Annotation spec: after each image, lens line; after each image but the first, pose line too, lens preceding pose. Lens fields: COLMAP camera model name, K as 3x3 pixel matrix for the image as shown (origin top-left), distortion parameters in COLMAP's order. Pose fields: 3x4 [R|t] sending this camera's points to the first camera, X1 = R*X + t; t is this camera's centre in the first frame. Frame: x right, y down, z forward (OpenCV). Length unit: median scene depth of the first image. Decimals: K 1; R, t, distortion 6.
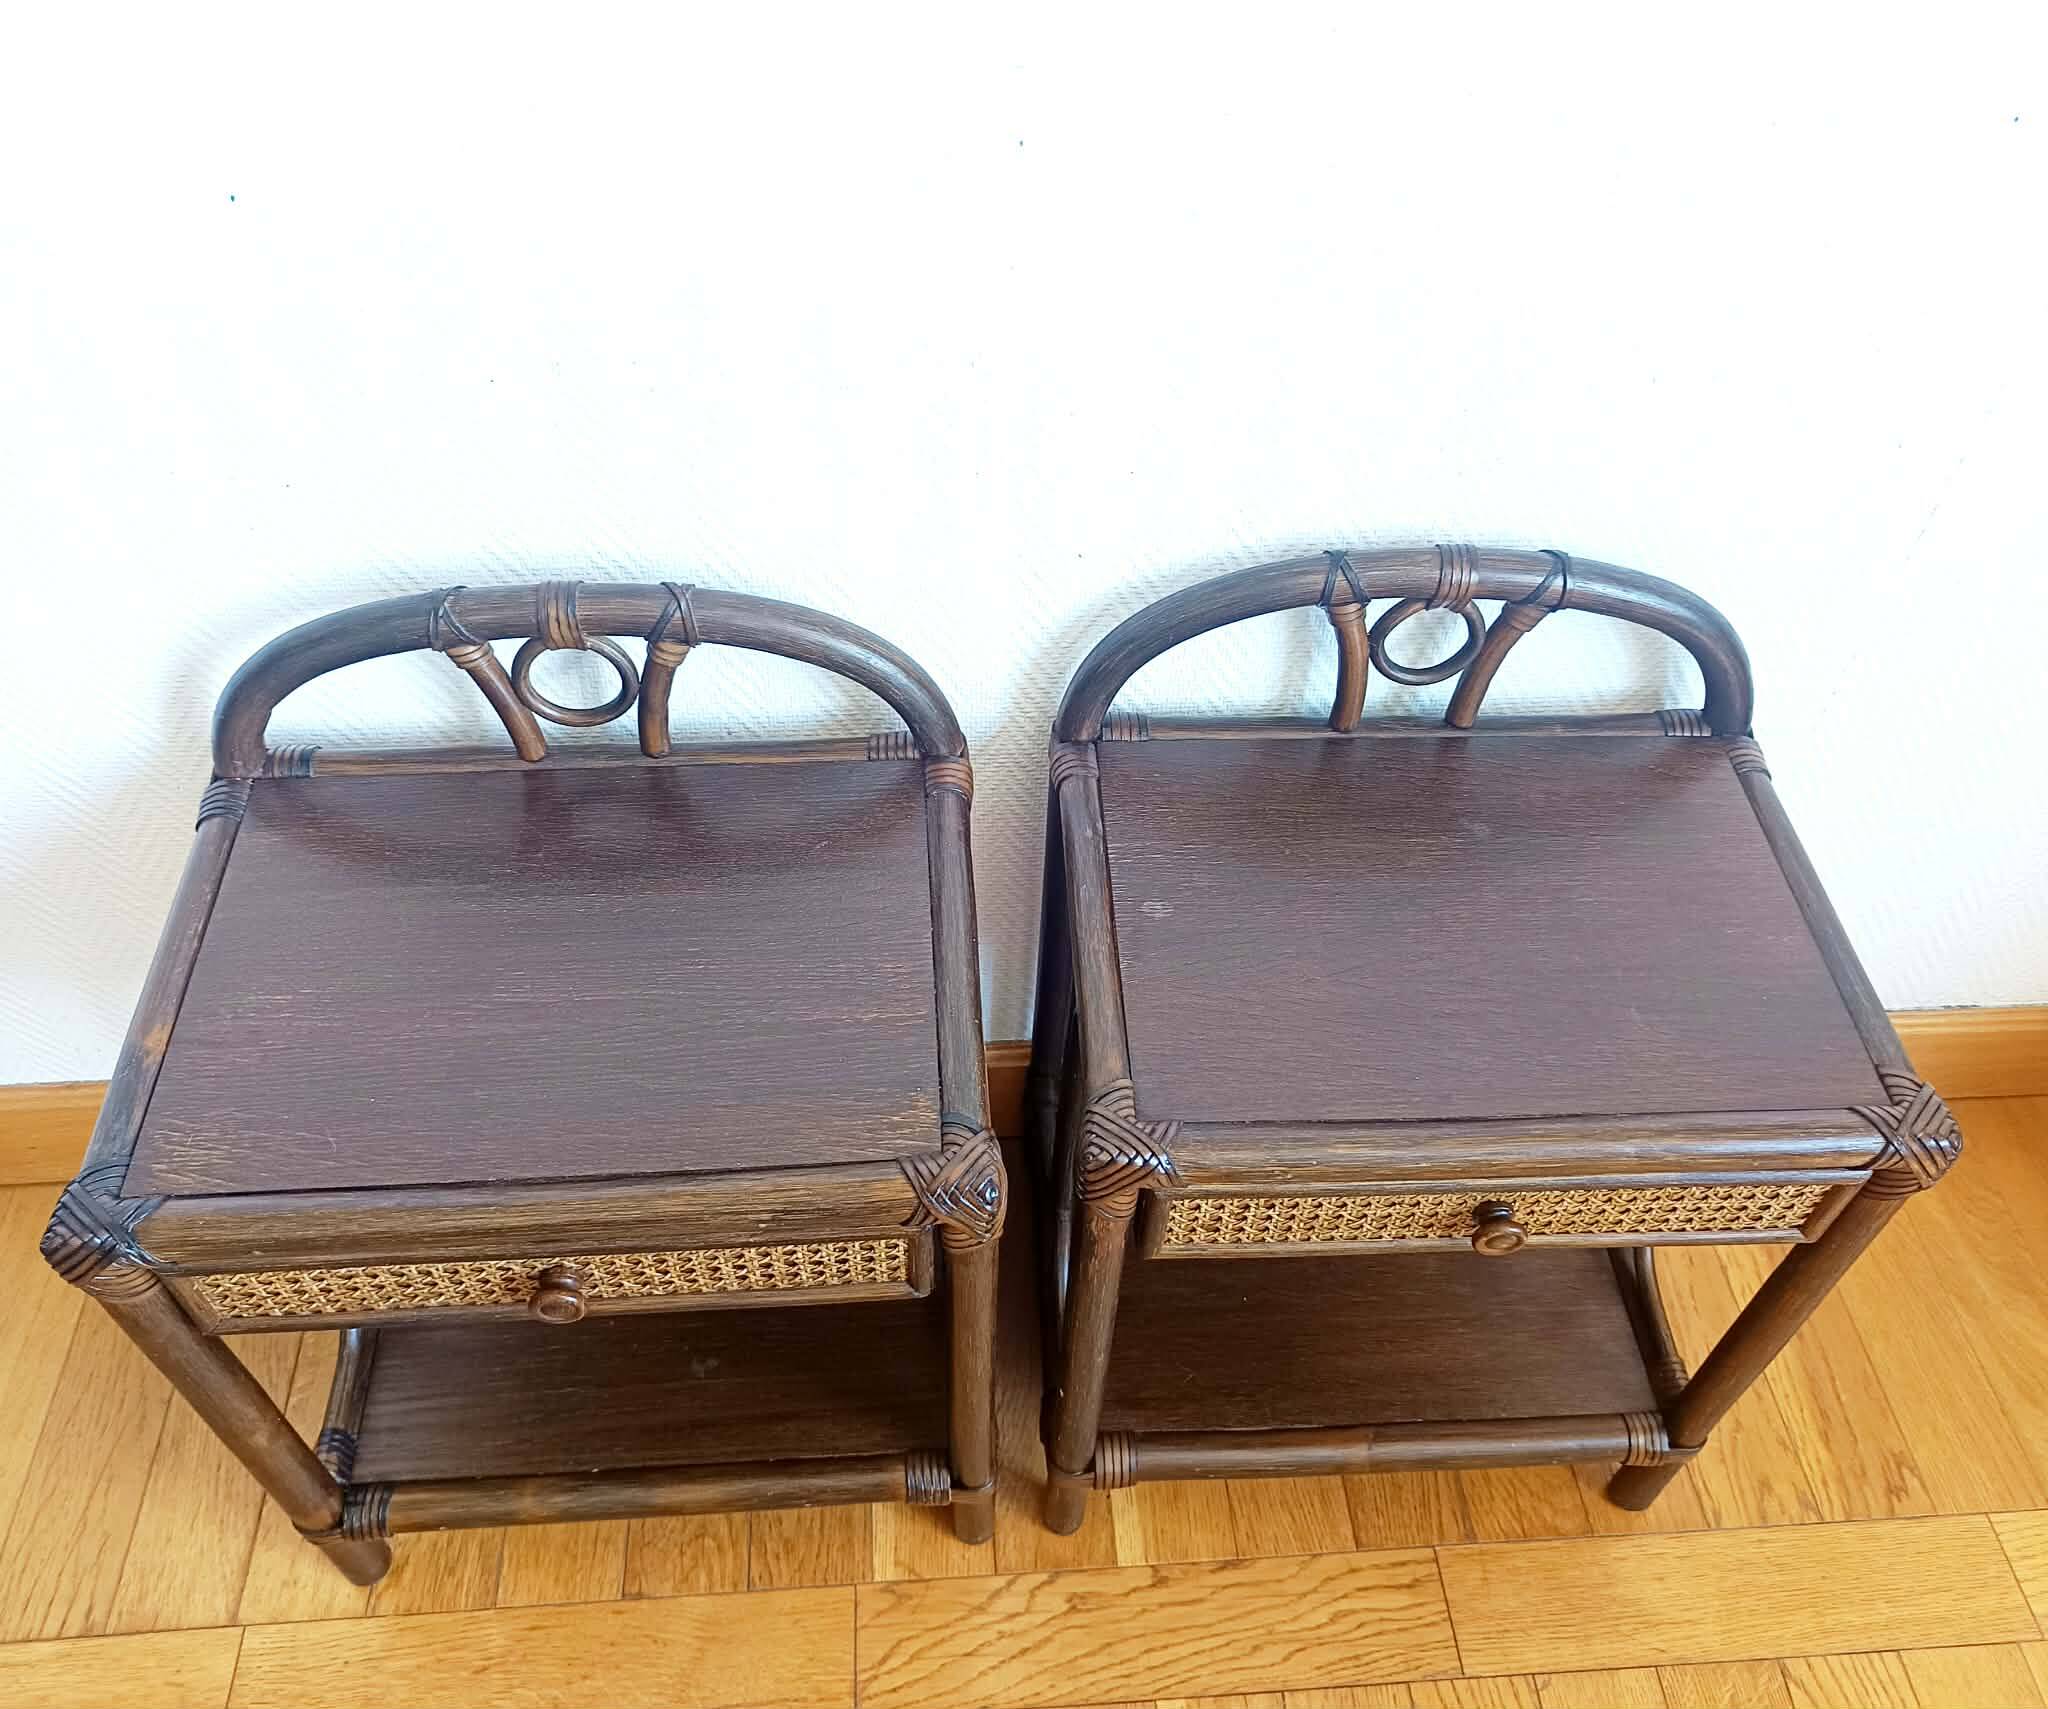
lens RADIAL K [[1616.8, 0, 1015.0], [0, 1616.8, 842.2], [0, 0, 1]] dist [-0.006879, 0.015172]
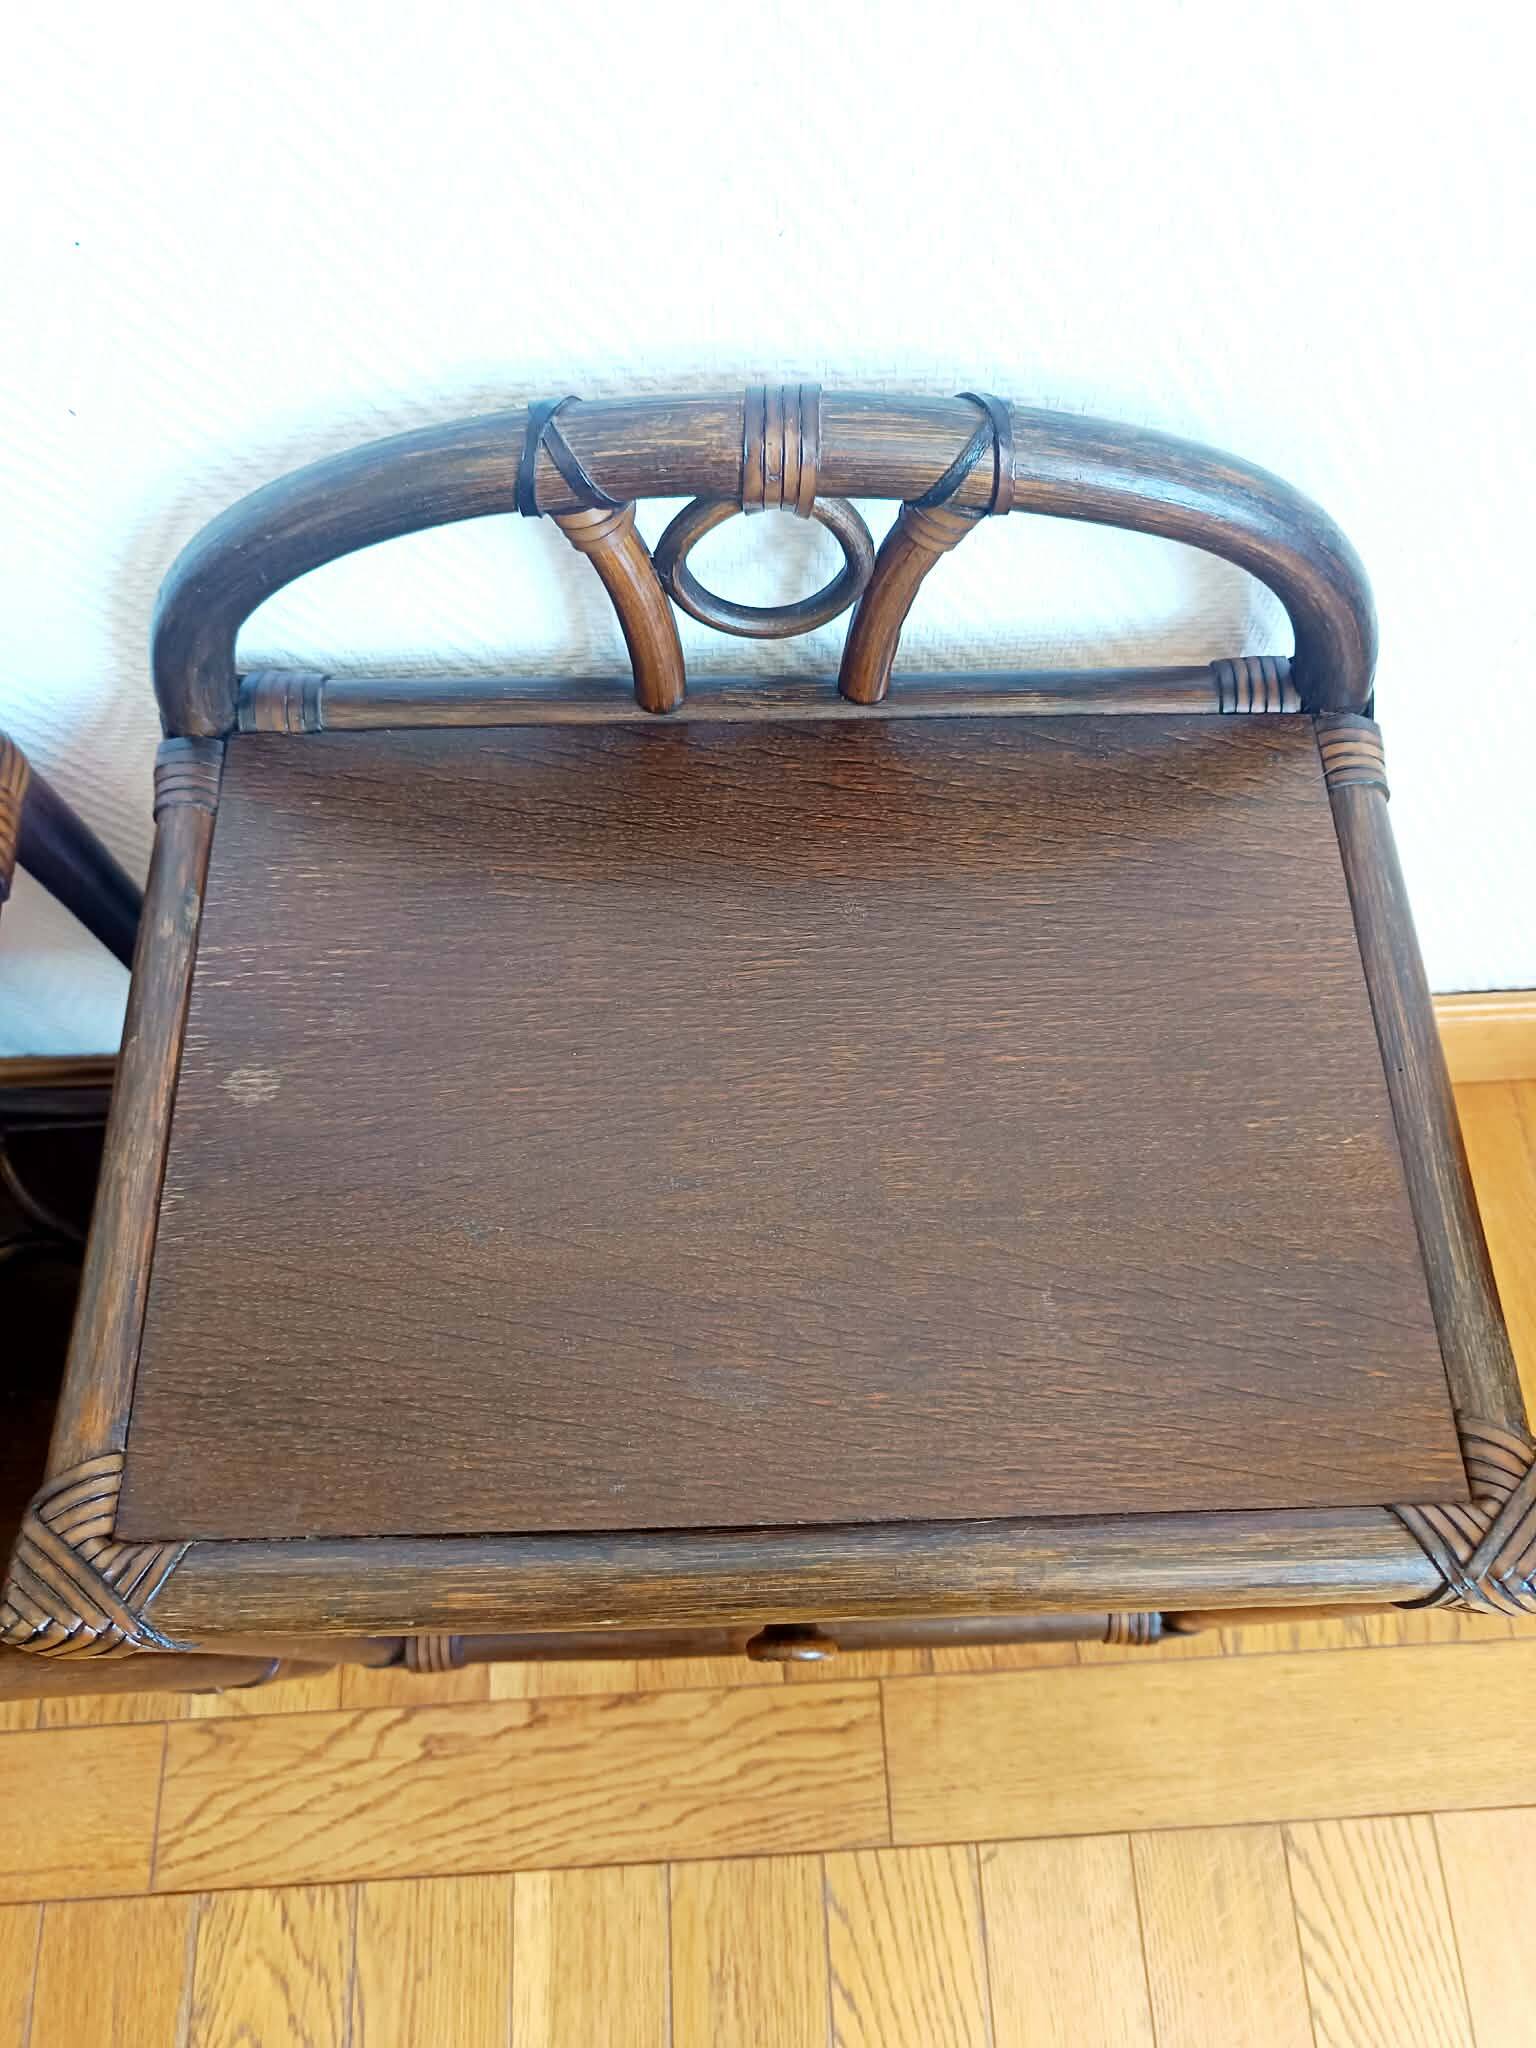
lens RADIAL K [[1463.7, 0, 777.1], [0, 1463.7, 1022.1], [0, 0, 1]] dist [-0.008898, 0.007824]
pose [[0.999590, 0.002684, -0.028495, 0.240033], [0.006600, 0.947149, 0.320725, -0.120324], [0.027849, -0.320781, 0.946744, 0.429564]]
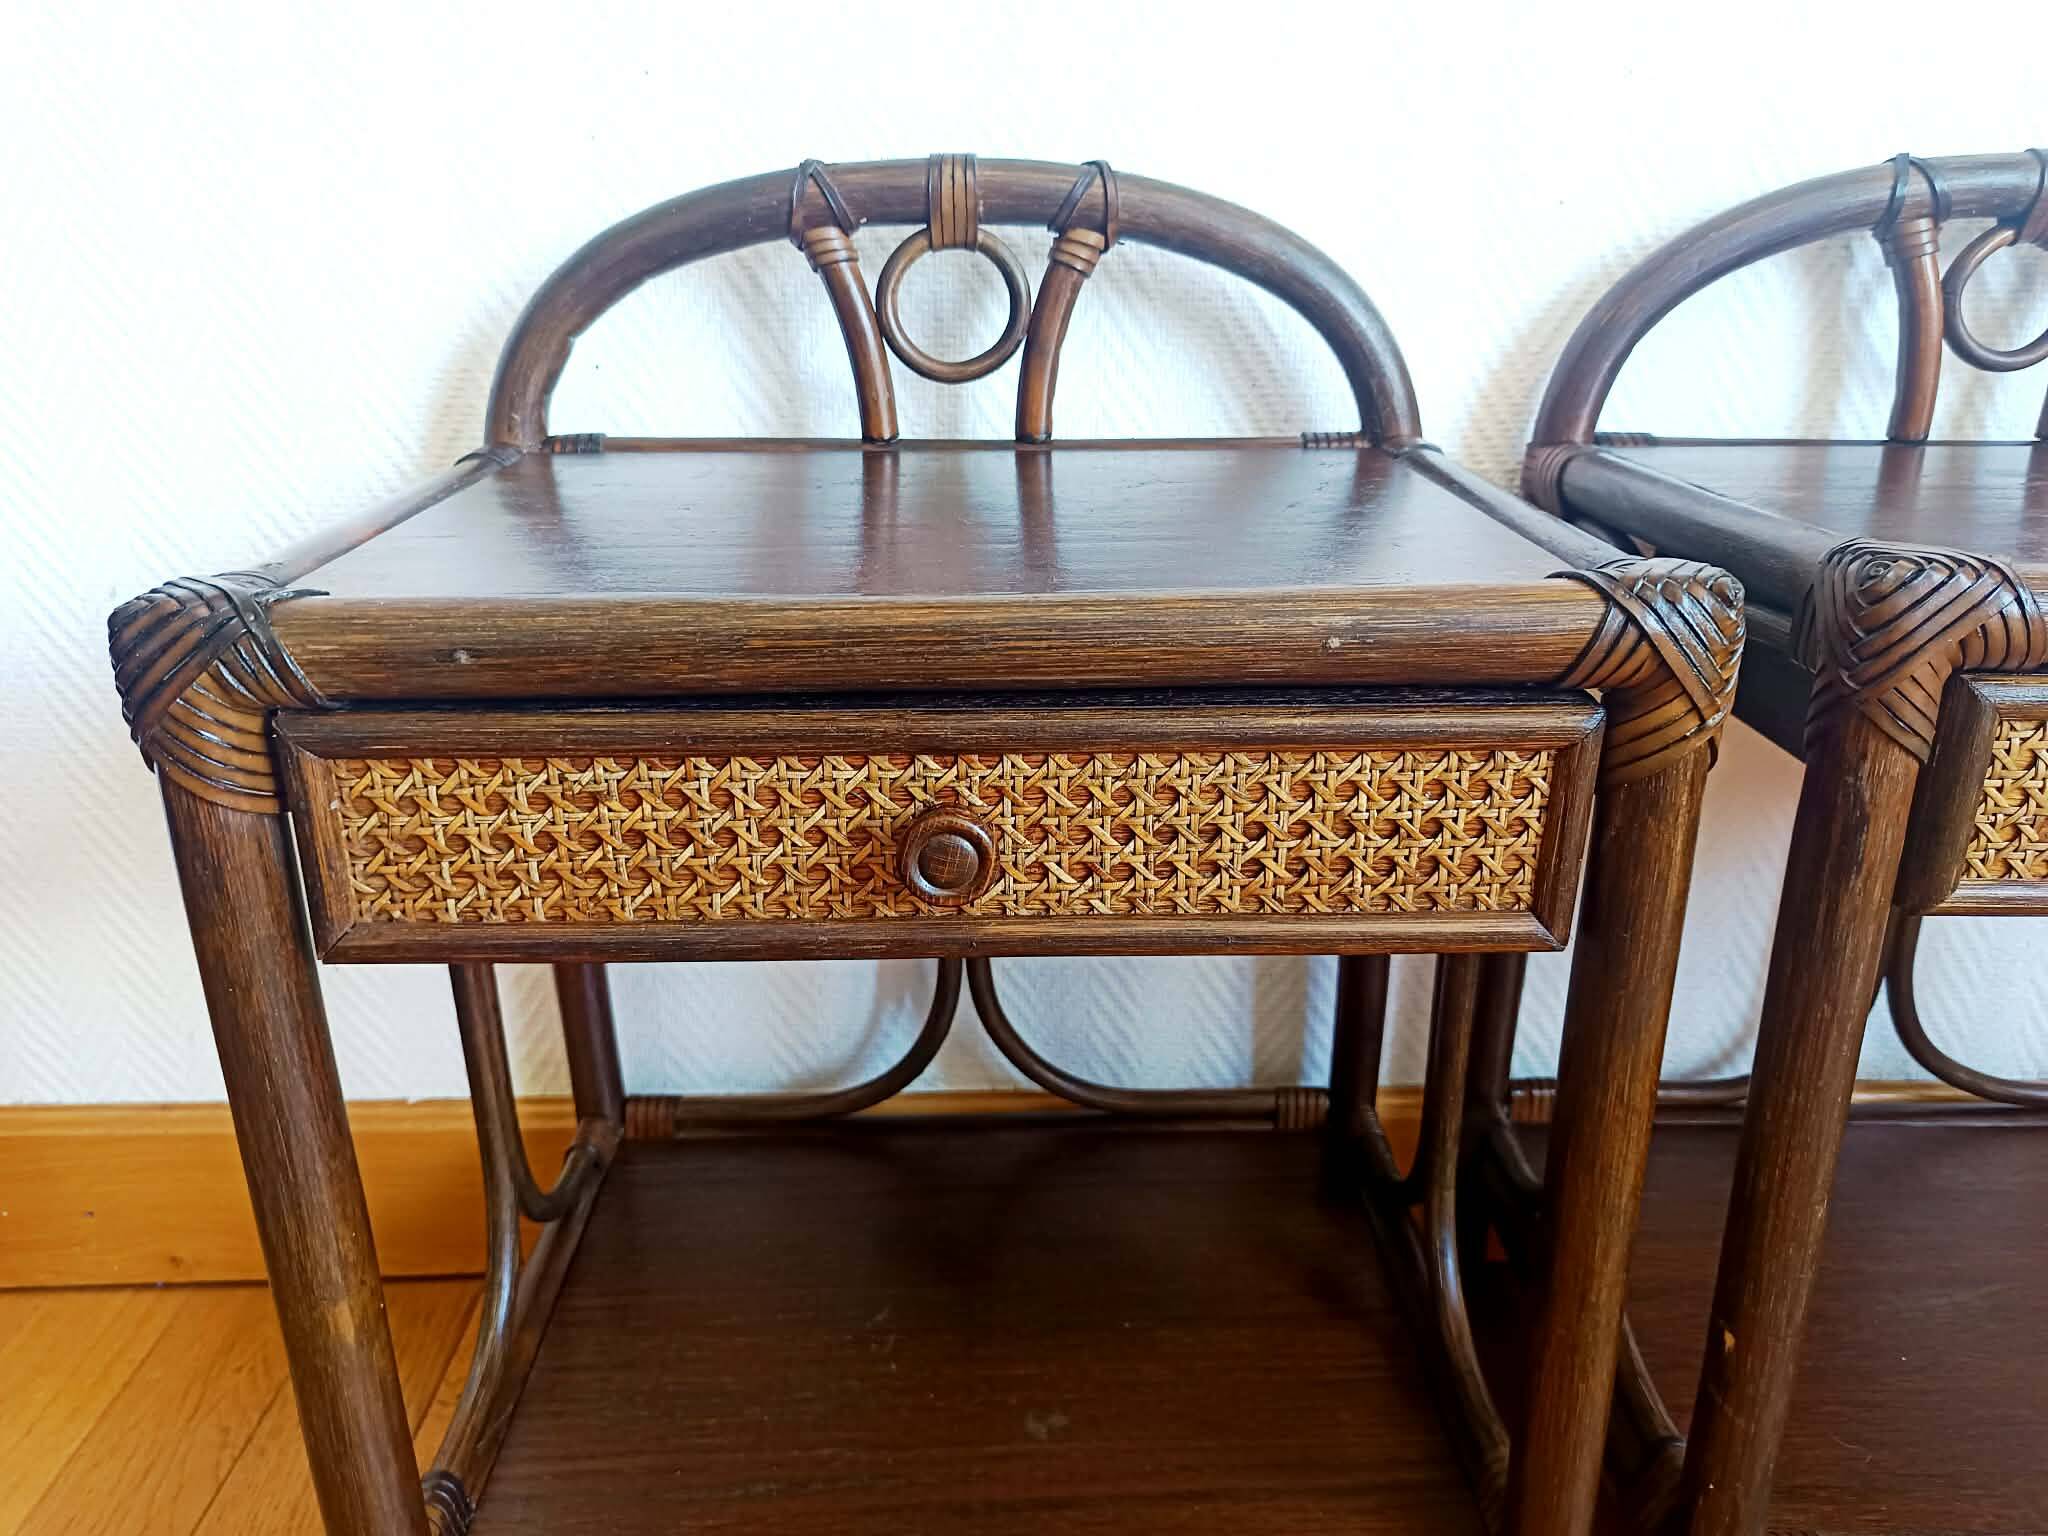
lens RADIAL K [[1463.7, 0, 1020.1], [0, 1463.7, 766.6], [0, 0, 1]] dist [-0.008898, 0.007824]
pose [[0.998340, -0.012427, -0.056235, -0.169552], [-0.015611, 0.881499, -0.471928, 0.369821], [0.055436, 0.472023, 0.879842, 0.400660]]
